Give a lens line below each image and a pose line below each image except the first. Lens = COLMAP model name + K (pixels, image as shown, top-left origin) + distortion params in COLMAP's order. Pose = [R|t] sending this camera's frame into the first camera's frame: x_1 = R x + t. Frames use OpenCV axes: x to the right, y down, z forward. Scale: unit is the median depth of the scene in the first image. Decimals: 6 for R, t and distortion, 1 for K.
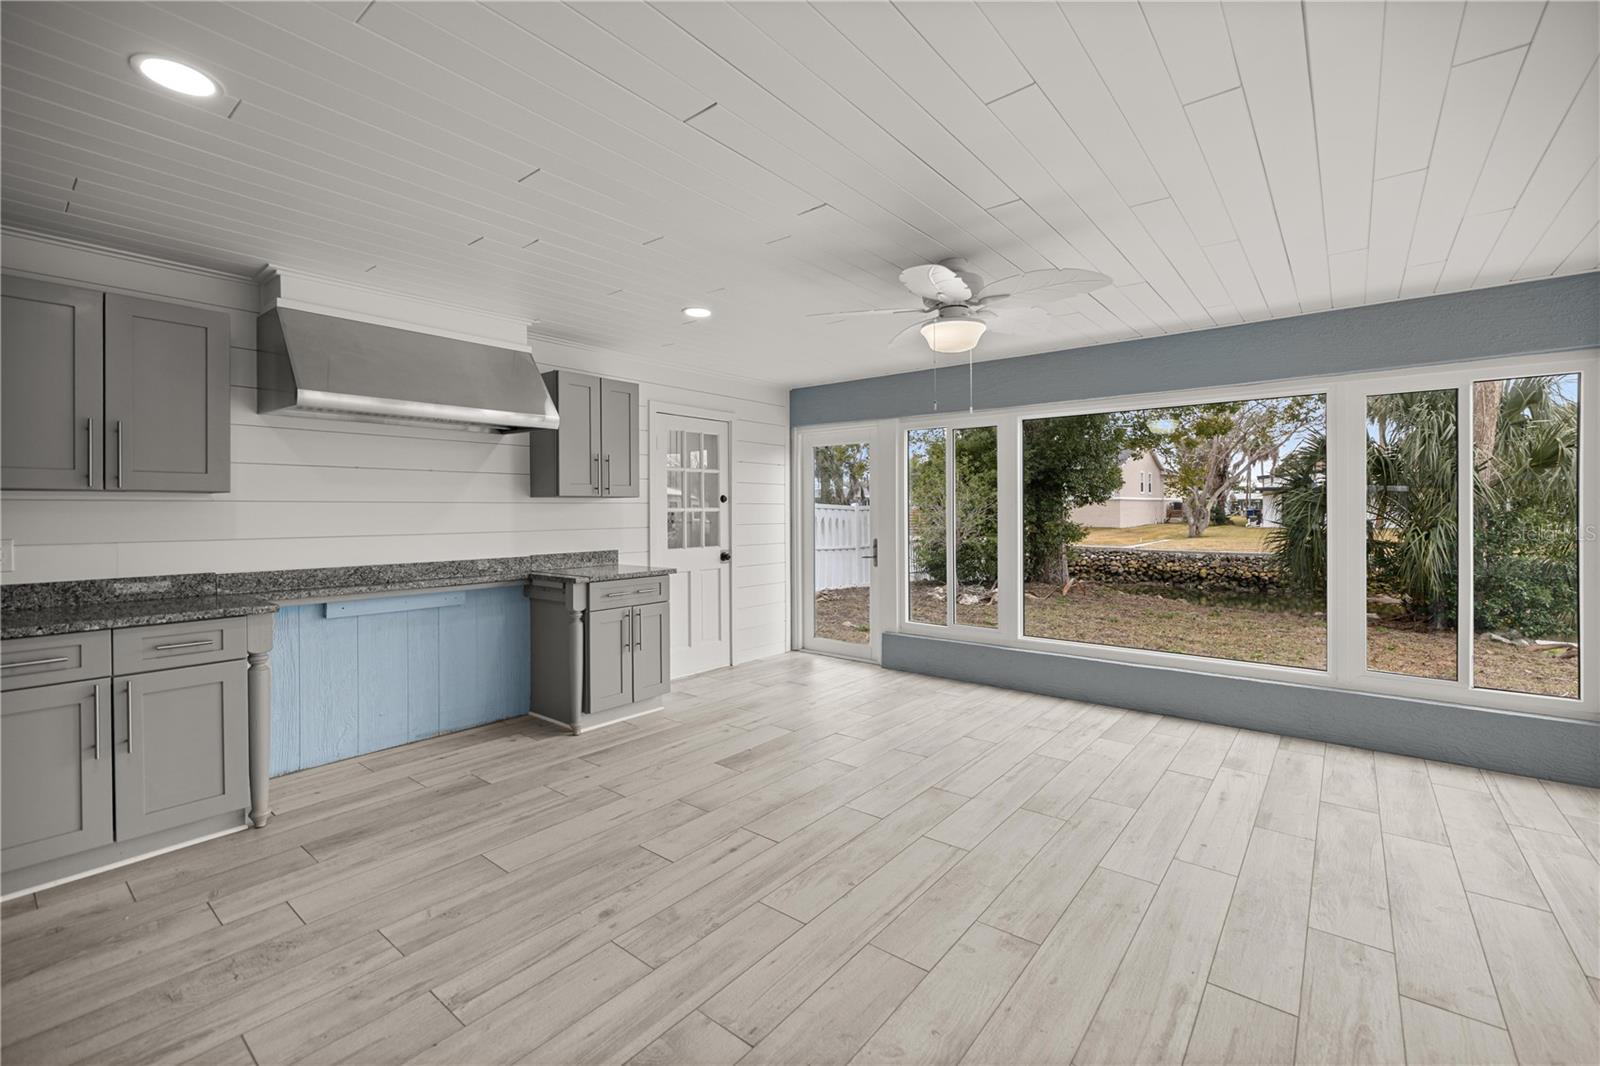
lens RADIAL K [[677.5, 0, 795.3], [0, 677.5, 505.5], [0, 0, 1]] dist [0.001075, -0.000069]
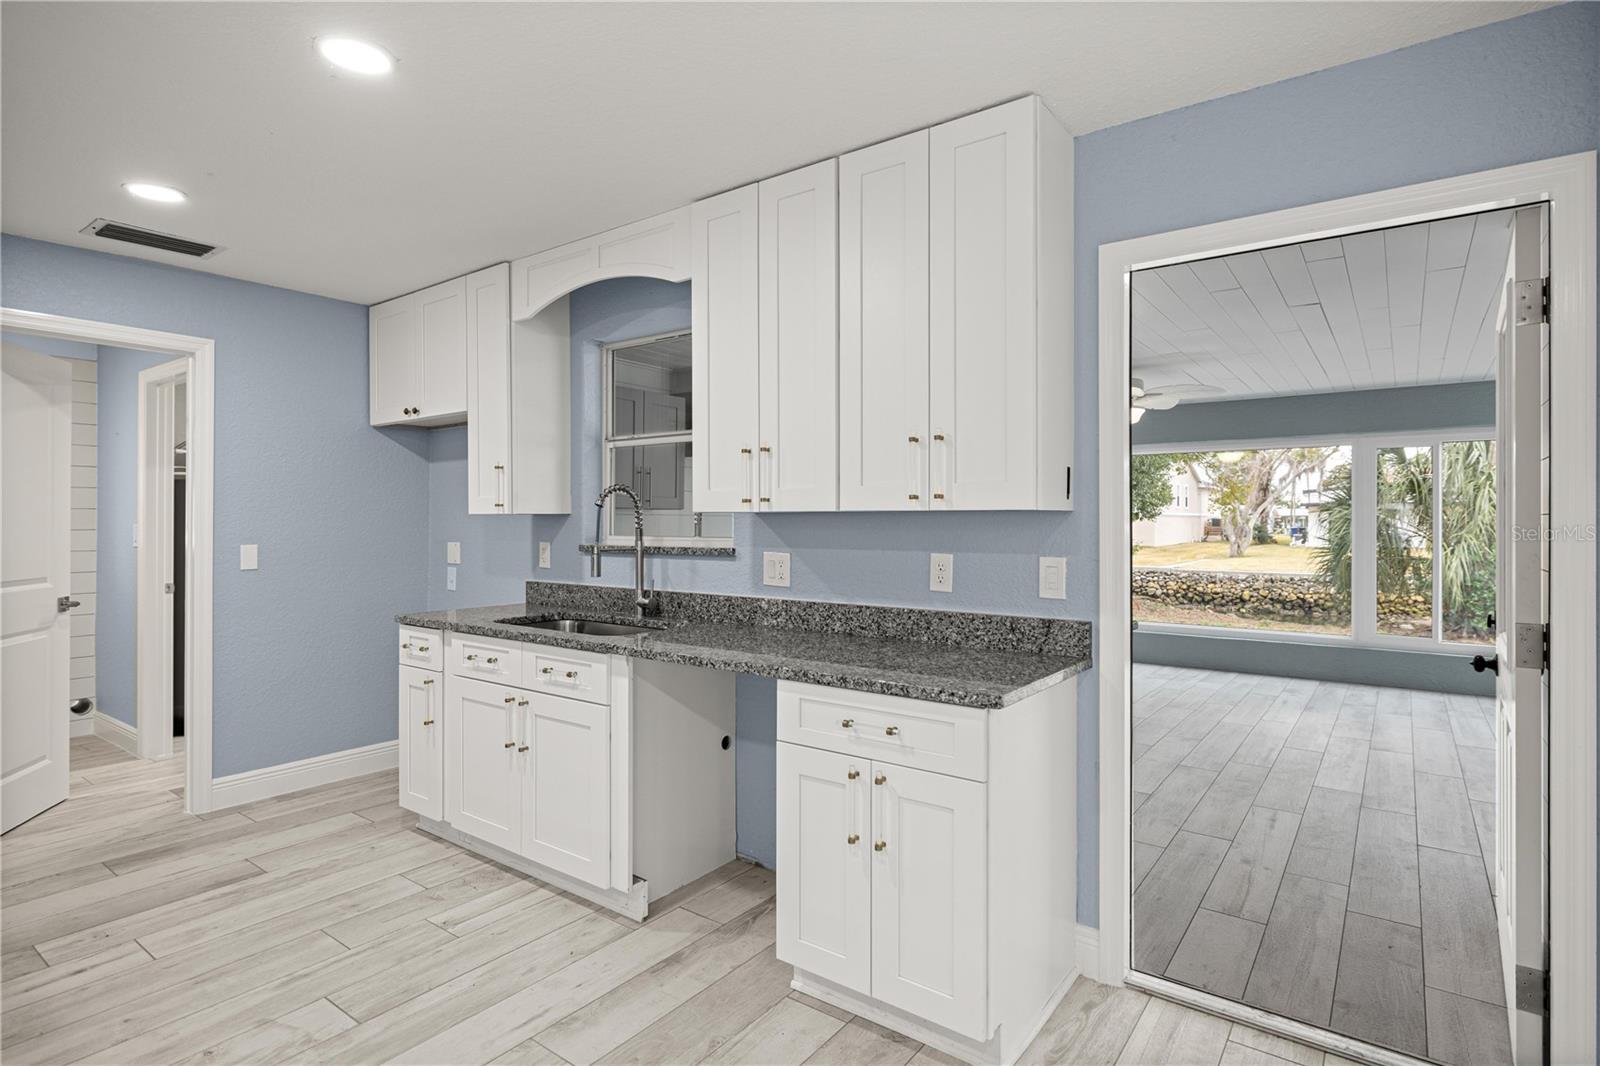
lens RADIAL K [[809.8, 0, 801.6], [0, 809.8, 521.8], [0, 0, 1]] dist [-0.002340, -0.000611]
pose [[0.999012, 0.005609, 0.044077, -0.433791], [-0.005723, 0.999981, 0.002465, 0.000097], [-0.044062, -0.002715, 0.999025, -0.626099]]
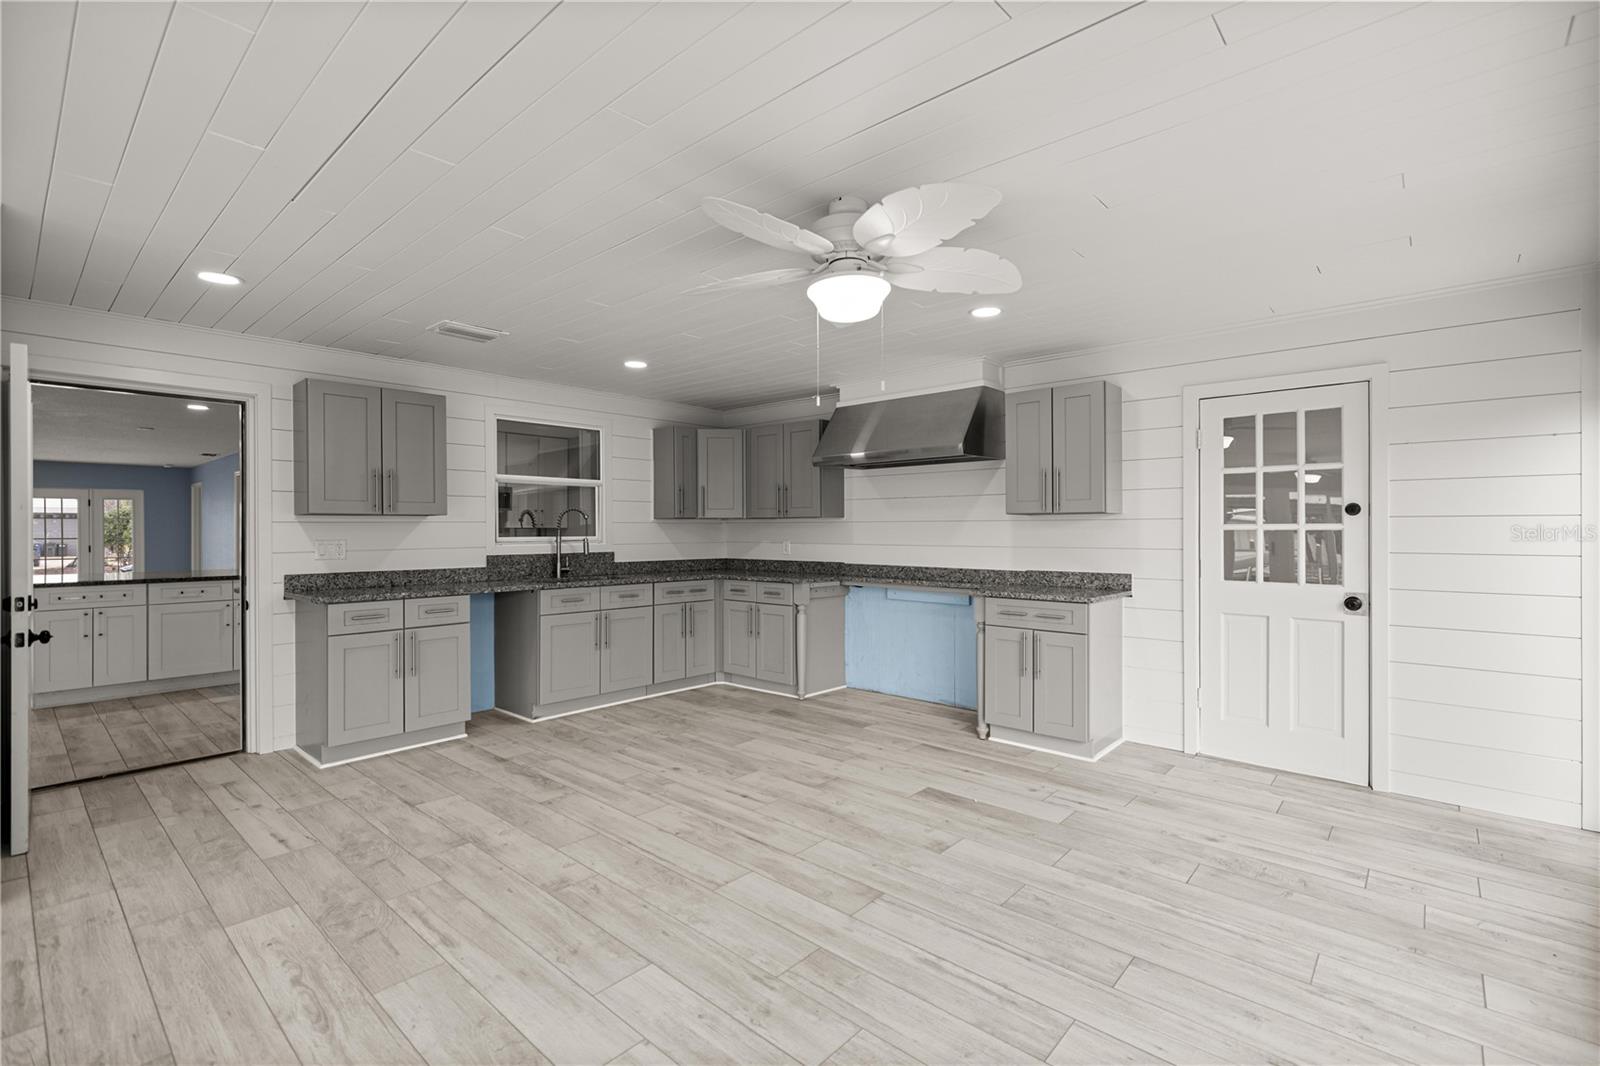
lens RADIAL K [[728.8, 0, 802.2], [0, 728.8, 530.0], [0, 0, 1]] dist [-0.003732, 0.000444]
pose [[-0.047228, 0.003816, -0.998877, 0.747946], [0.006028, 0.999976, 0.003535, 0.005116], [0.998866, -0.005854, -0.047250, 0.699512]]
